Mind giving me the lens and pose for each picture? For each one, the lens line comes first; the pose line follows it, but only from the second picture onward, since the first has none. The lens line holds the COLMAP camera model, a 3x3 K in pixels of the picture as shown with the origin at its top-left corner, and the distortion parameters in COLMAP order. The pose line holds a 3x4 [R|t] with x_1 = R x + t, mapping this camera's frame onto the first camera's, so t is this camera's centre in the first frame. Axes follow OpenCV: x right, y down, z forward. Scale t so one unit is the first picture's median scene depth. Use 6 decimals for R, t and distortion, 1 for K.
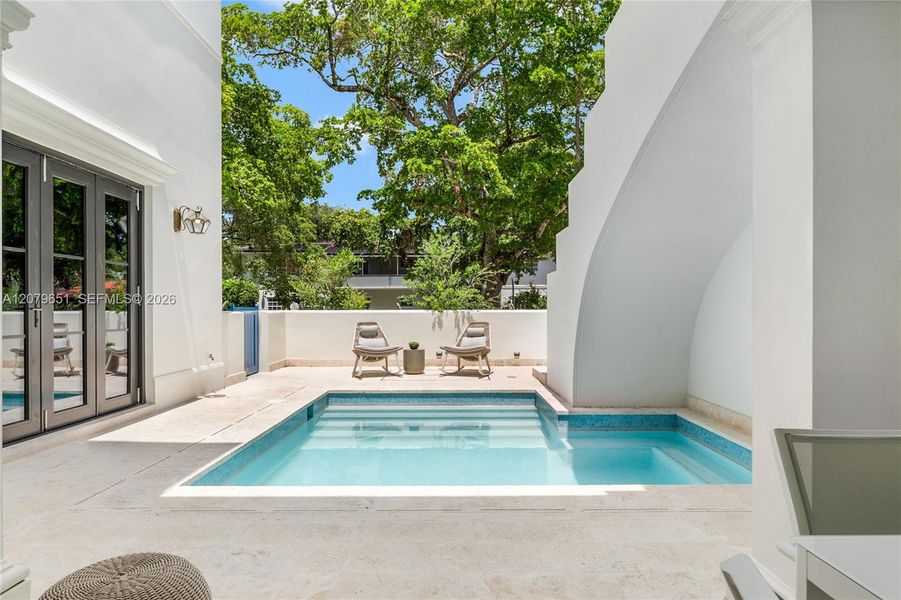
lens RADIAL K [[548.9, 0, 450.5], [0, 548.9, 300.0], [0, 0, 1]] dist [-0.000748, -0.000377]
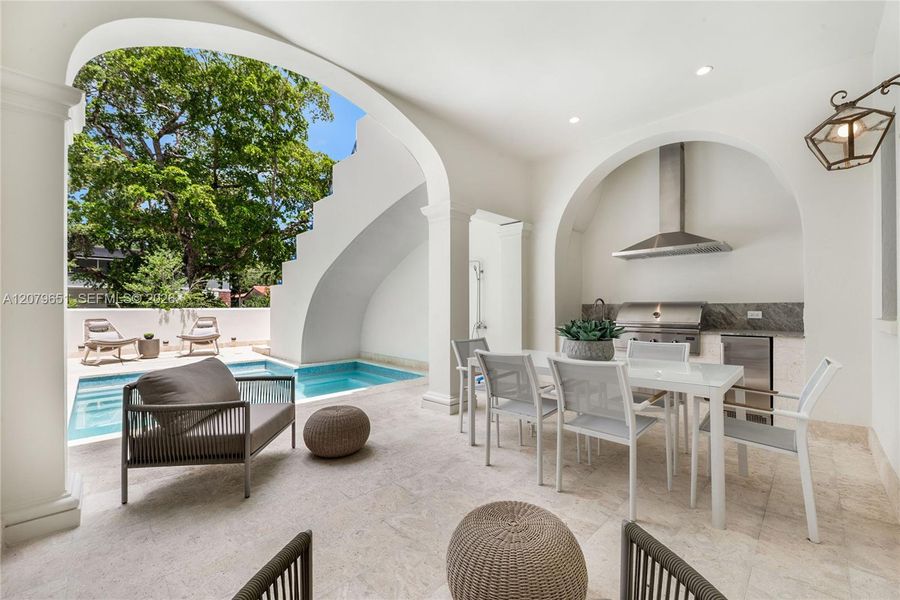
lens RADIAL K [[365.1, 0, 454.6], [0, 365.1, 298.0], [0, 0, 1]] dist [-0.004850, -0.000546]
pose [[0.712788, 0.014343, 0.701233, -0.151997], [-0.008328, 0.999893, -0.011986, -0.001930], [-0.701330, 0.002704, 0.712831, -0.099923]]
